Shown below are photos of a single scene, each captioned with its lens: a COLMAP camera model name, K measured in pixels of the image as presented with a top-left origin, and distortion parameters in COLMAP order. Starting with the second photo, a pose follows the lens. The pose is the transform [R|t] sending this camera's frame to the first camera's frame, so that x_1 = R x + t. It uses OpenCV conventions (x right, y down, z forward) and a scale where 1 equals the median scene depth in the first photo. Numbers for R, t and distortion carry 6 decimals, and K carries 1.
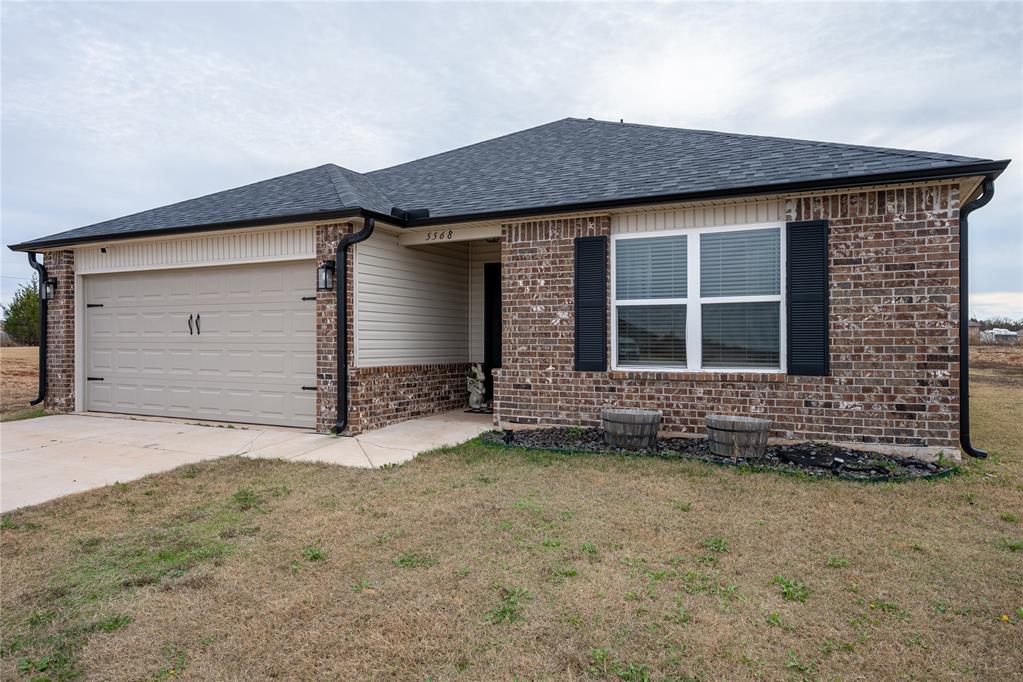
lens RADIAL K [[669.1, 0, 512.1], [0, 669.1, 340.0], [0, 0, 1]] dist [-0.001732, 0.000567]
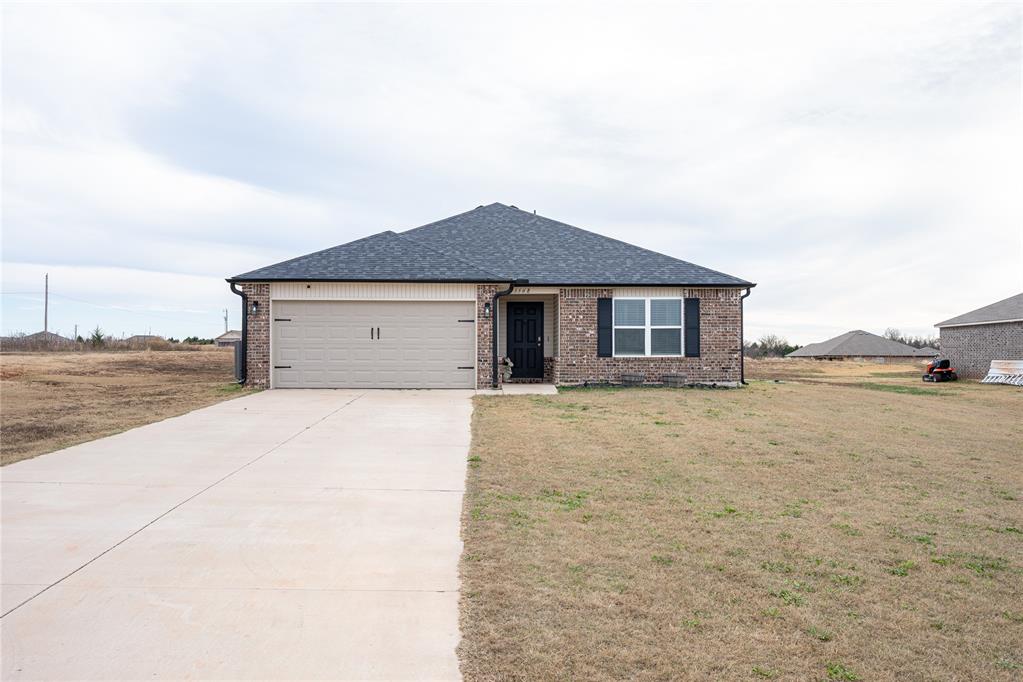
lens RADIAL K [[821.2, 0, 511.0], [0, 821.2, 343.3], [0, 0, 1]] dist [0.004955, 0.000224]
pose [[0.884488, 0.010513, 0.466445, -1.468525], [-0.001586, 0.999808, -0.019527, 0.054631], [-0.466561, 0.016532, 0.884334, -1.312473]]
